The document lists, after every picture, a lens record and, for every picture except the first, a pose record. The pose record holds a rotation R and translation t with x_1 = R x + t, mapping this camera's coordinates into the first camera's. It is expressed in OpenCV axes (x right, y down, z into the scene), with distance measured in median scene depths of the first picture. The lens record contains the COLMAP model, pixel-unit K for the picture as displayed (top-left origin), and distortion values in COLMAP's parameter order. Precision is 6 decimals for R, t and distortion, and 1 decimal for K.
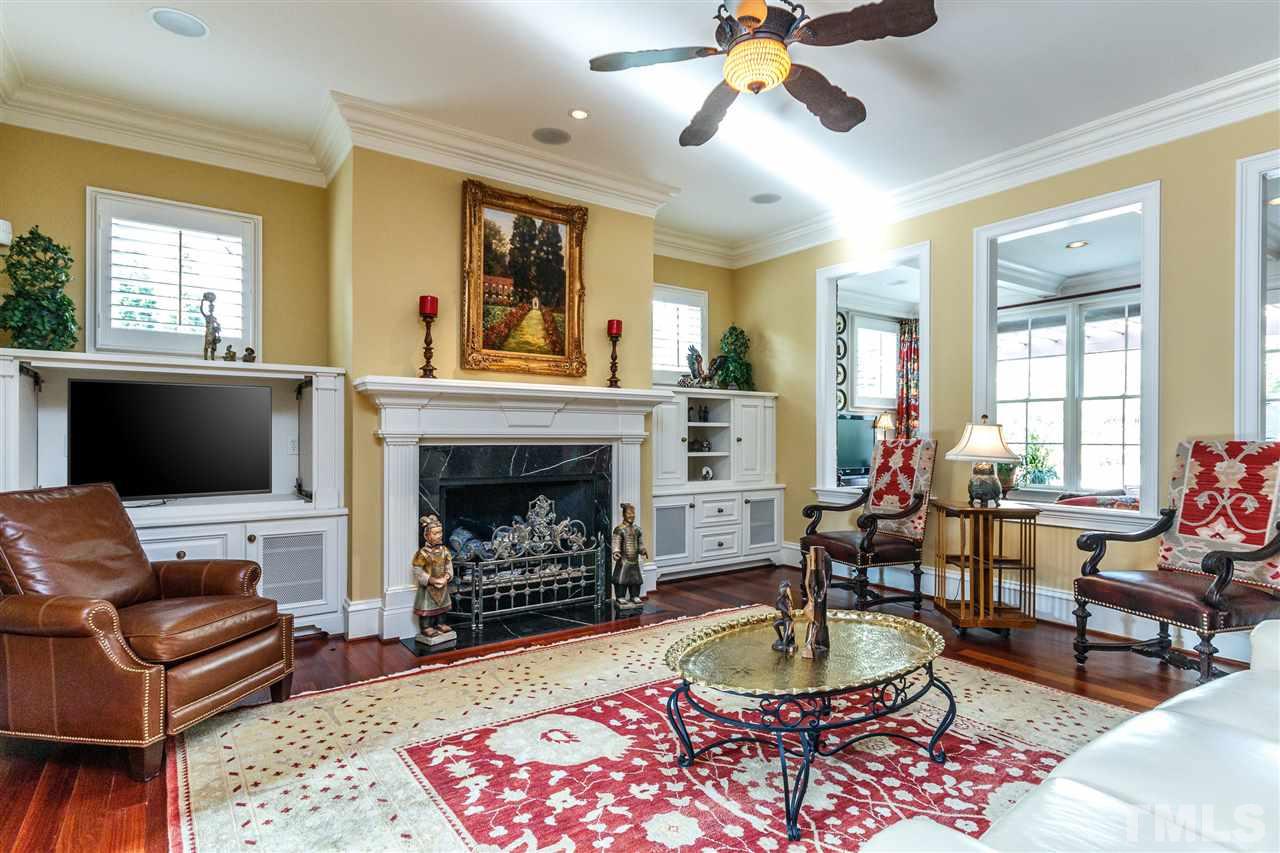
lens RADIAL K [[658.3, 0, 649.9], [0, 658.3, 436.1], [0, 0, 1]] dist [0.004619, 0.000767]
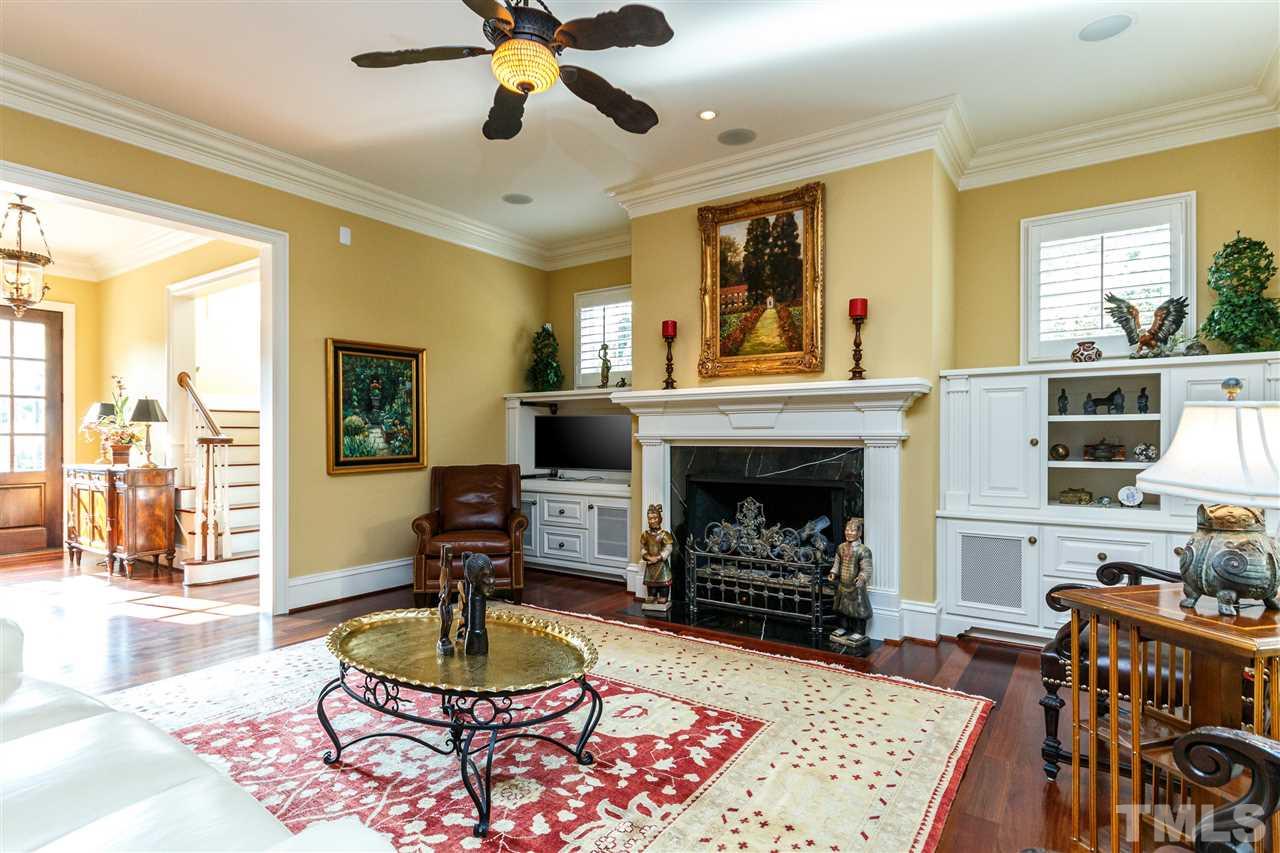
lens RADIAL K [[658.3, 0, 643.5], [0, 658.3, 438.7], [0, 0, 1]] dist [0.004619, 0.000767]
pose [[0.345559, -0.002275, -0.938394, 0.713471], [0.001694, 0.999997, -0.001800, 0.003000], [0.938396, -0.000967, 0.345561, 0.506928]]
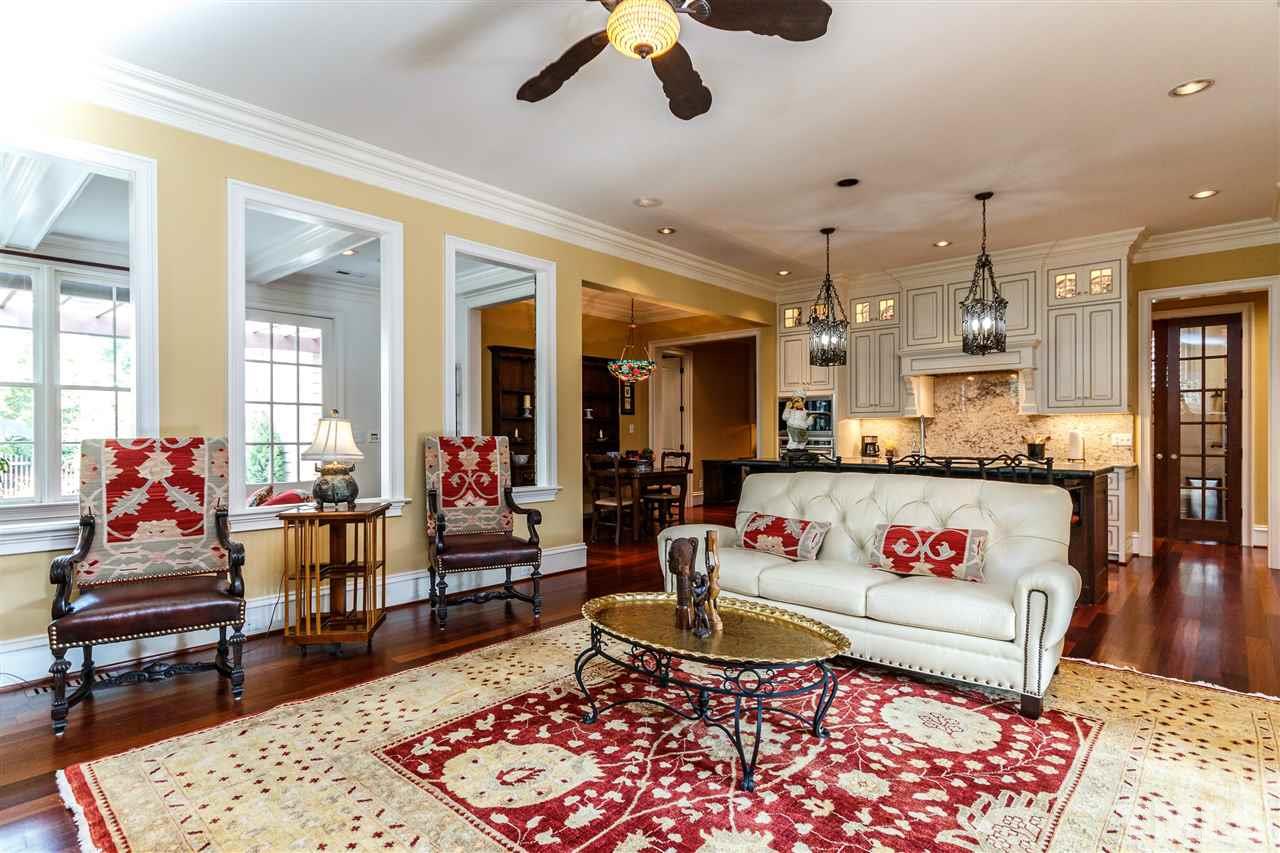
lens RADIAL K [[658.3, 0, 630.3], [0, 658.3, 434.5], [0, 0, 1]] dist [0.004619, 0.000767]
pose [[-0.210624, -0.002192, 0.977565, -0.447839], [0.000217, 0.999997, 0.002289, 0.000062], [-0.977567, 0.000694, -0.210623, 0.746703]]
